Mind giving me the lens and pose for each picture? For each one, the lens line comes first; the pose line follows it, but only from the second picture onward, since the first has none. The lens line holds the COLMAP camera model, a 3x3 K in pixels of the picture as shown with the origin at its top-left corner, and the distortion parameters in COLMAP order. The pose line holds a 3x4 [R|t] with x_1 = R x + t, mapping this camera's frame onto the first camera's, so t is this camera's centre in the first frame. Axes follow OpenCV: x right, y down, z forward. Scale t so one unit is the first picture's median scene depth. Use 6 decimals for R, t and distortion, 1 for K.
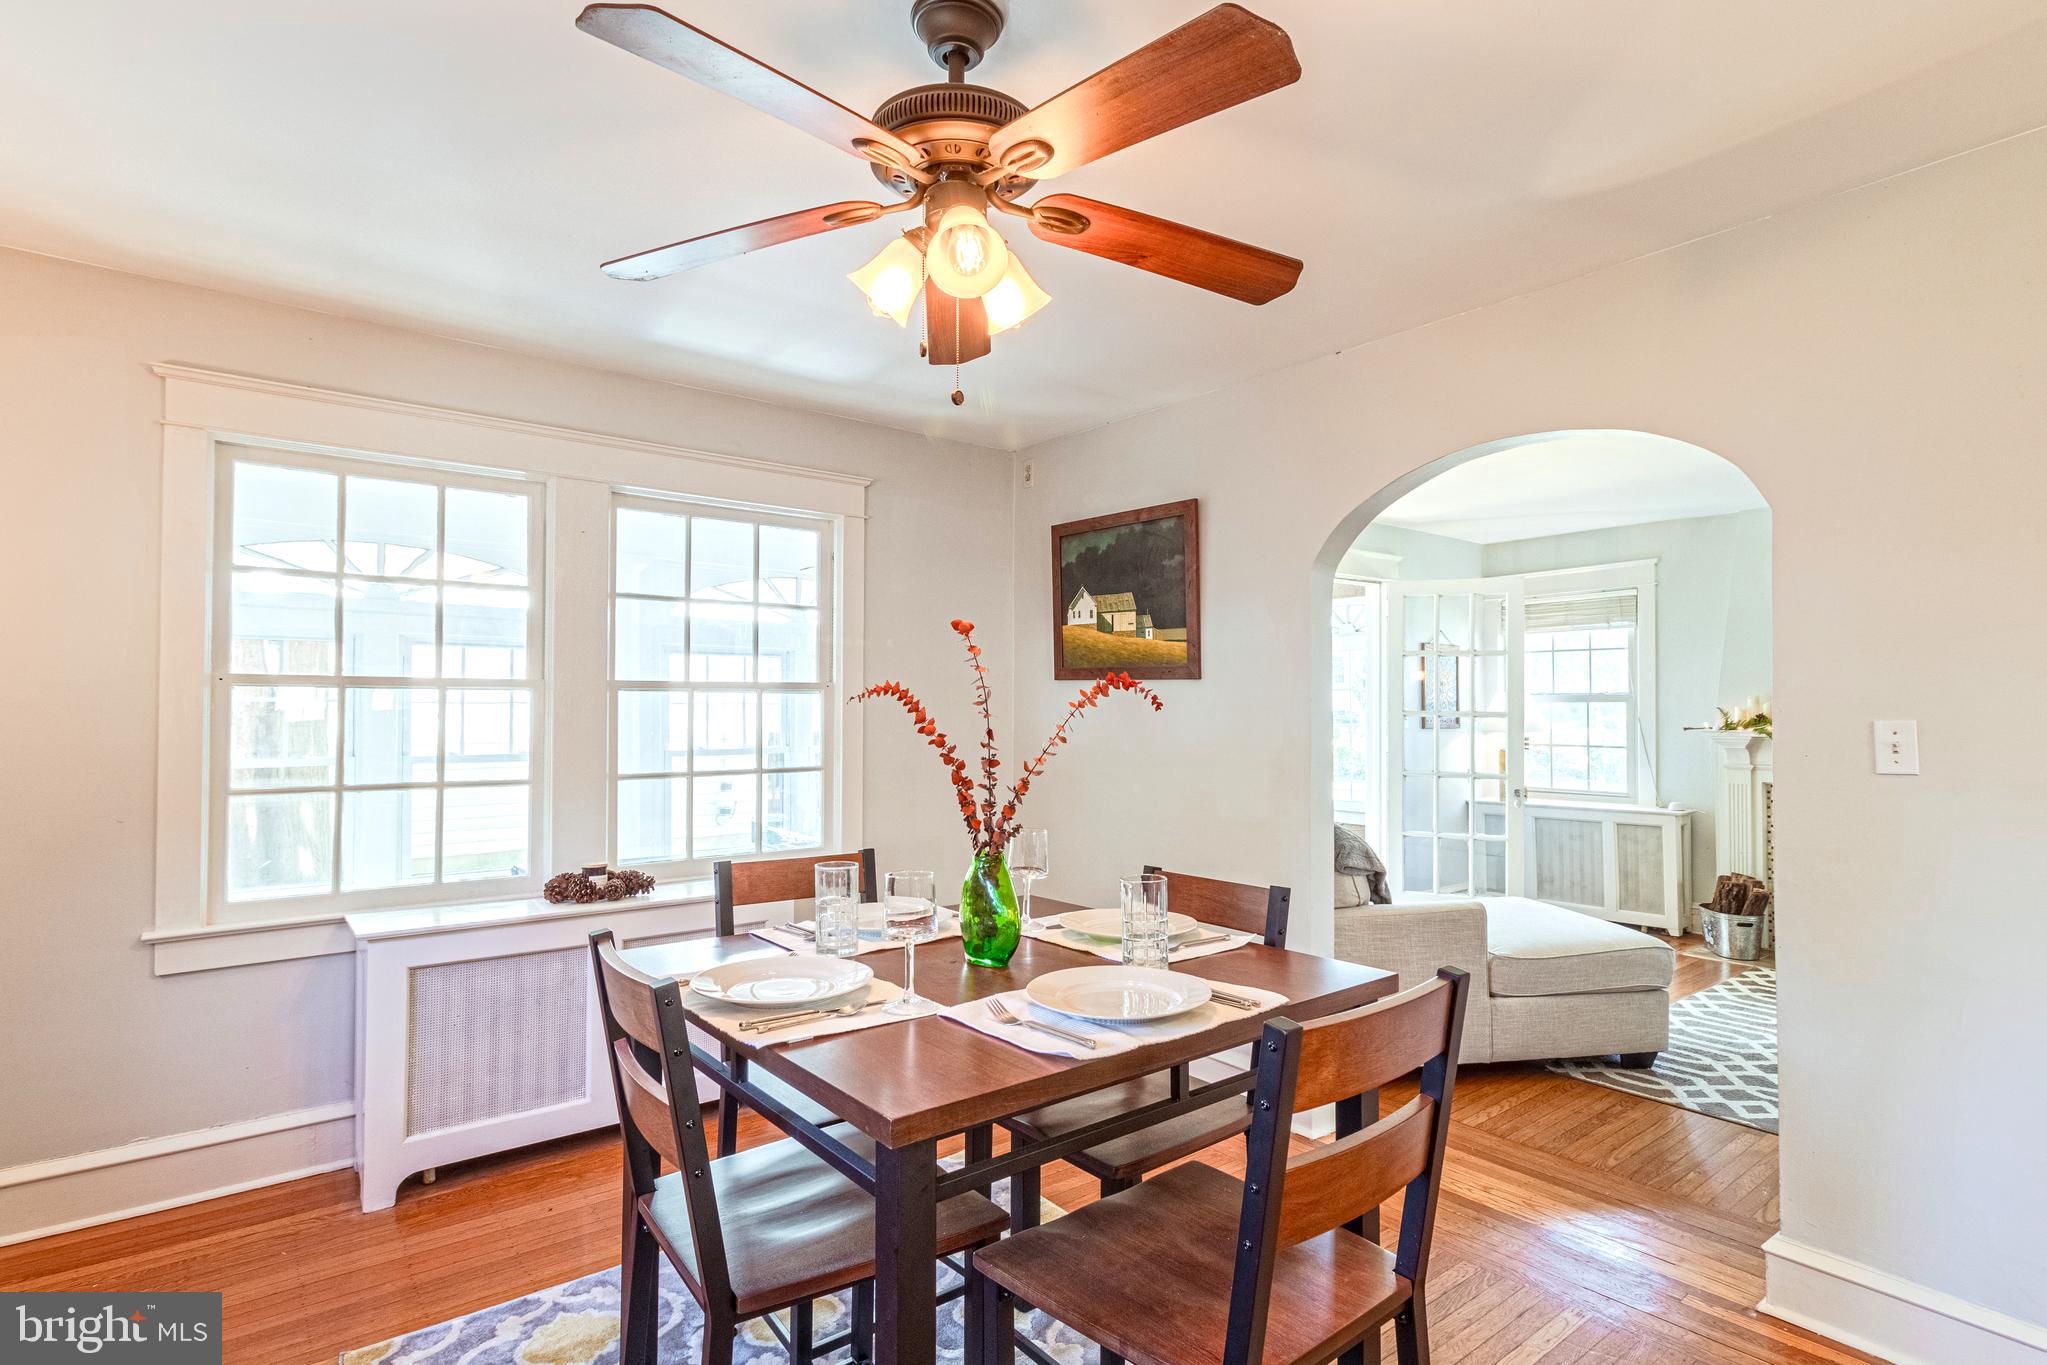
lens RADIAL K [[1016.0, 0, 1020.0], [0, 1016.0, 692.0], [0, 0, 1]] dist [0.006290, 0.000376]
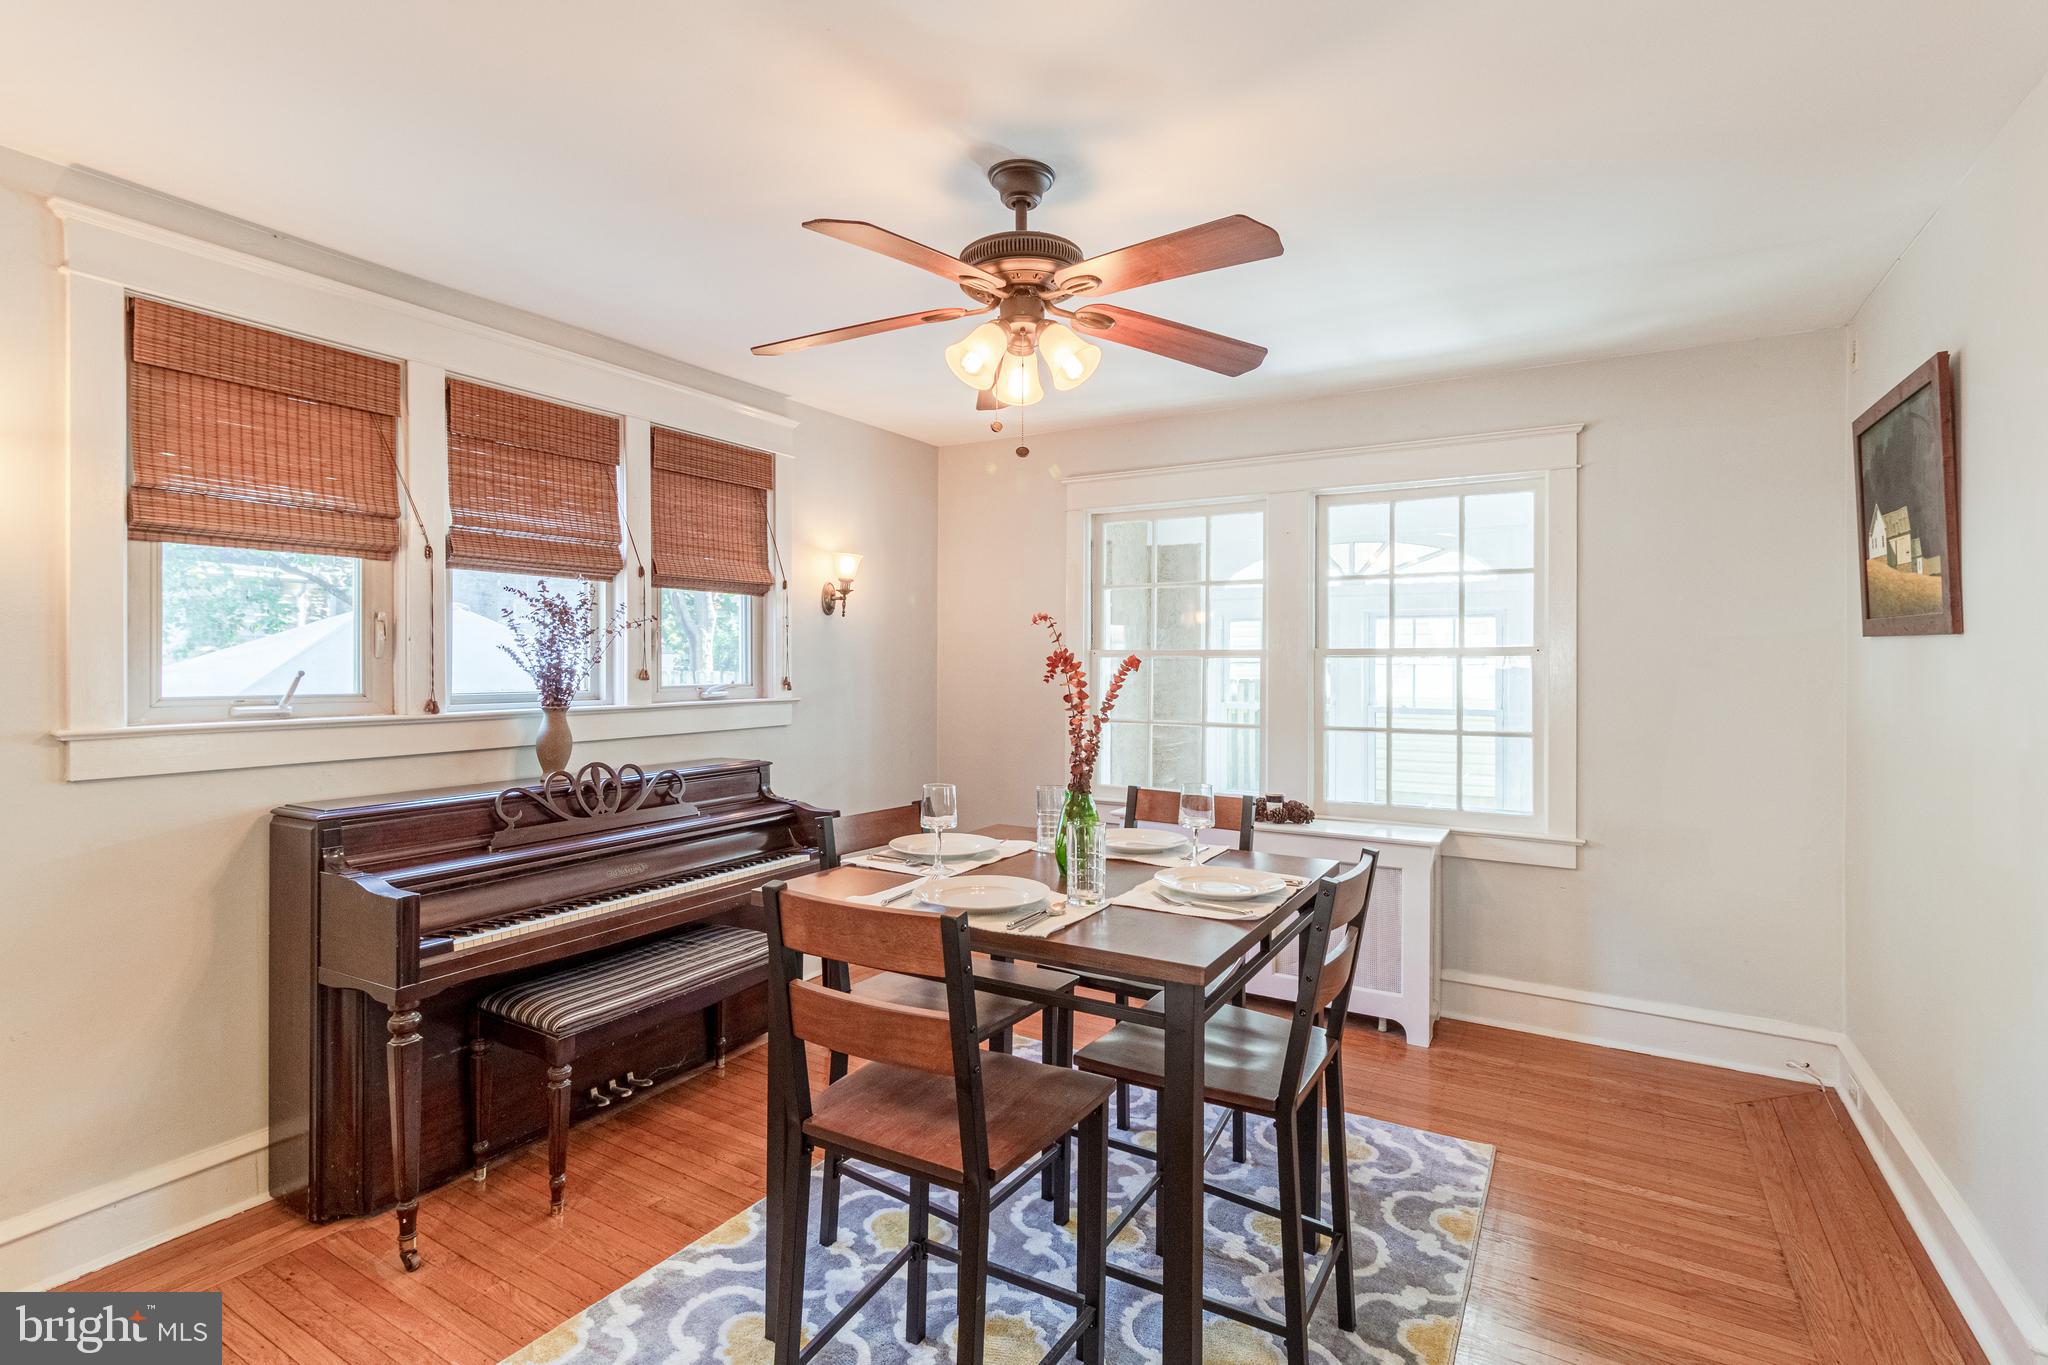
lens RADIAL K [[945.3, 0, 1034.8], [0, 945.3, 663.3], [0, 0, 1]] dist [-0.002587, 0.000521]
pose [[0.375916, 0.000493, -0.926654, 0.489060], [0.012954, 0.999899, 0.005787, -0.004688], [0.926563, -0.014180, 0.375872, 0.230639]]
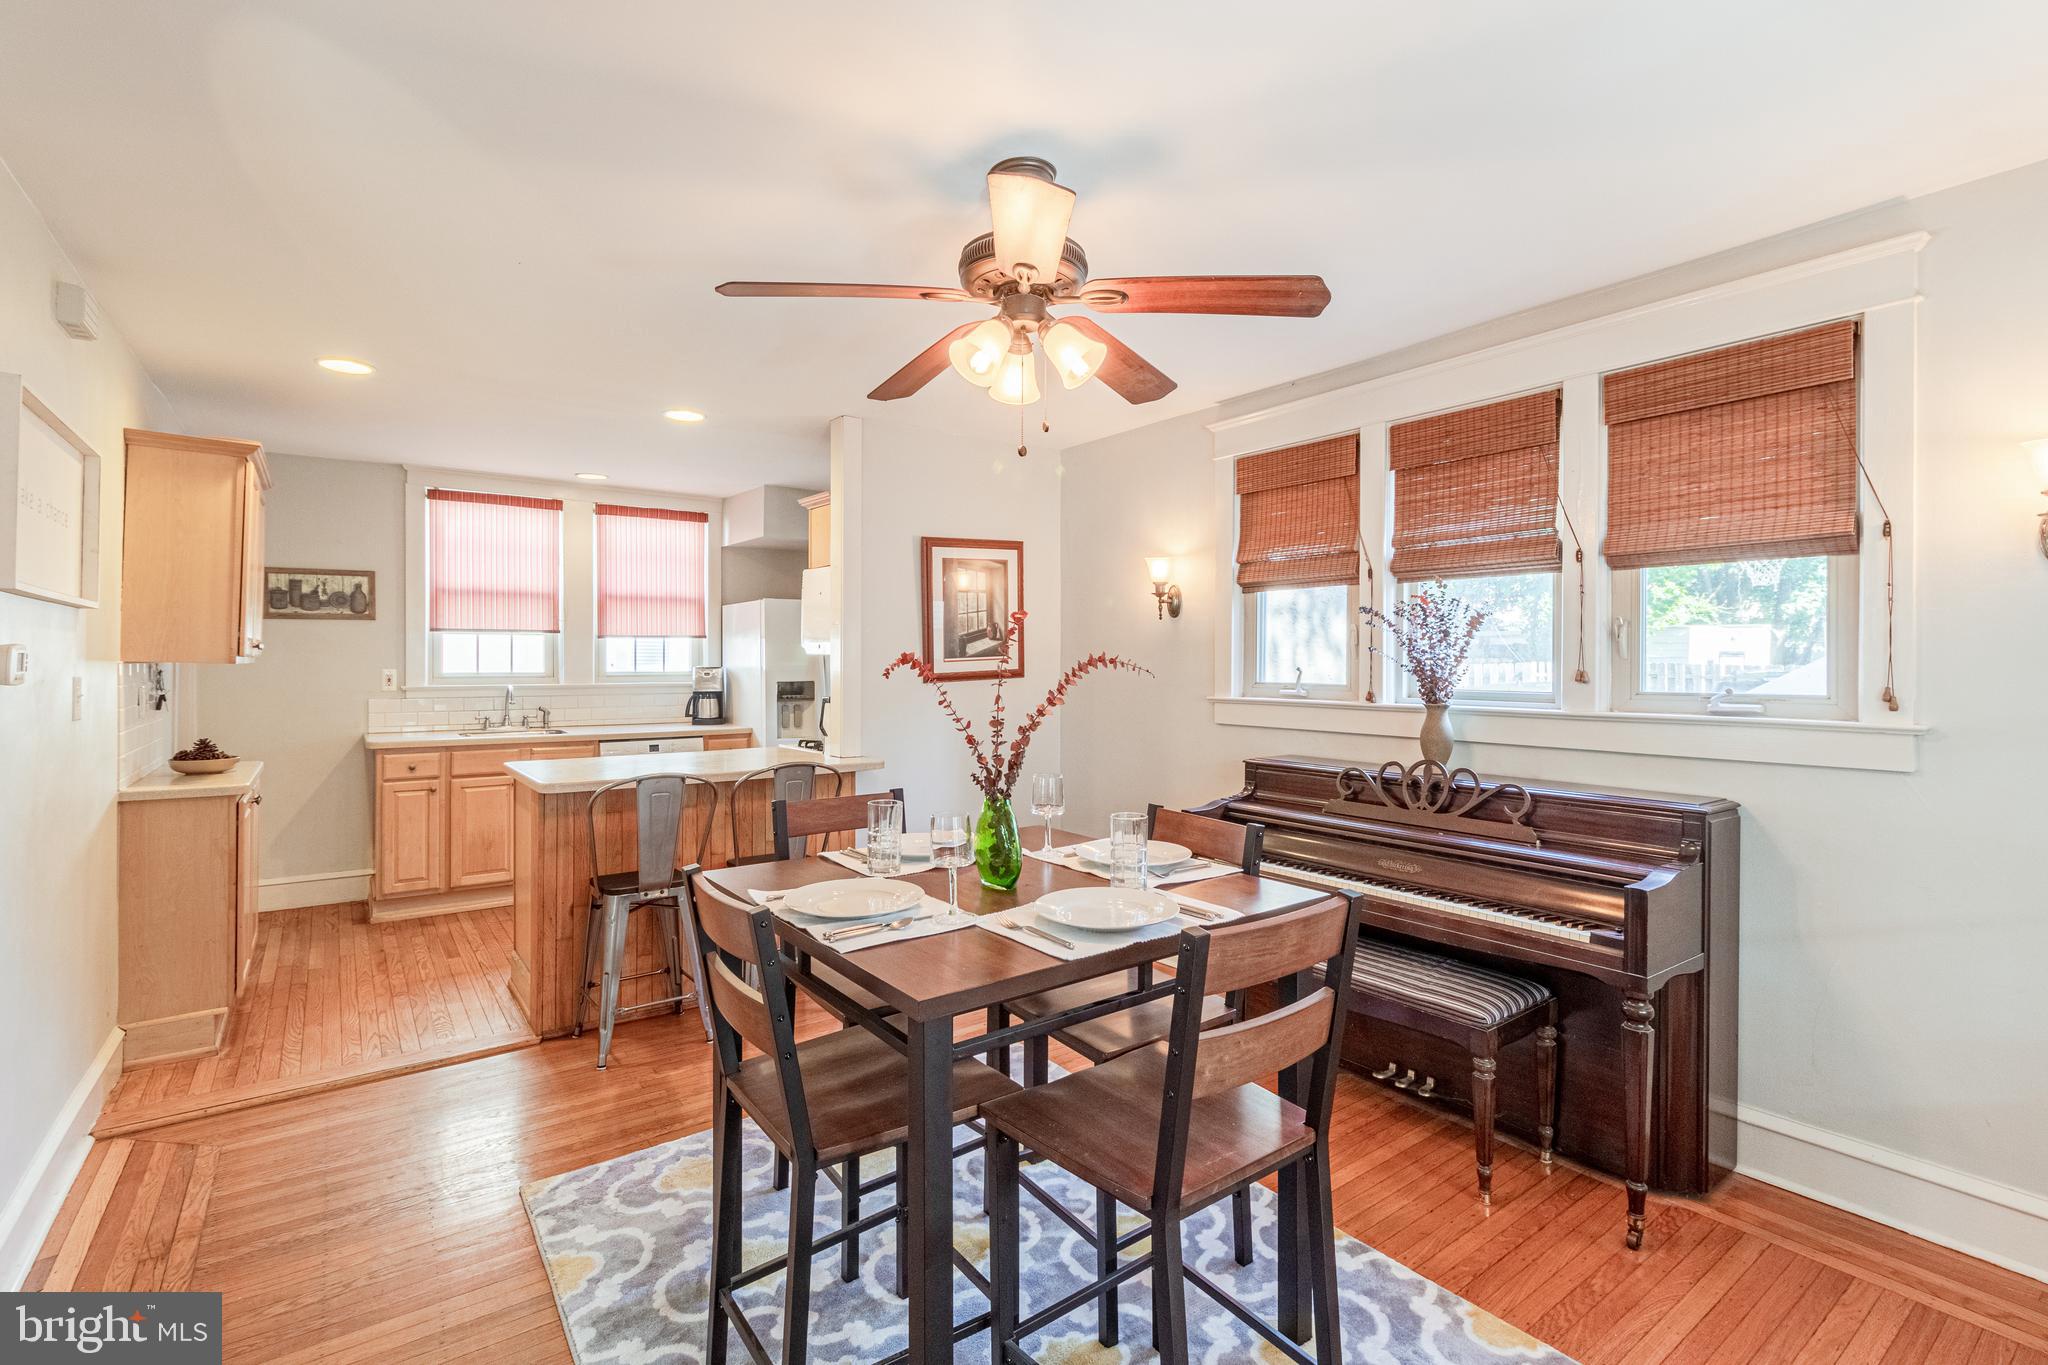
lens RADIAL K [[945.3, 0, 1032.3], [0, 945.3, 661.3], [0, 0, 1]] dist [-0.002587, 0.000521]
pose [[-0.999742, -0.001569, 0.022674, -0.038888], [-0.001871, 0.999910, -0.013289, 0.004823], [-0.022651, -0.013328, -0.999655, 0.972317]]
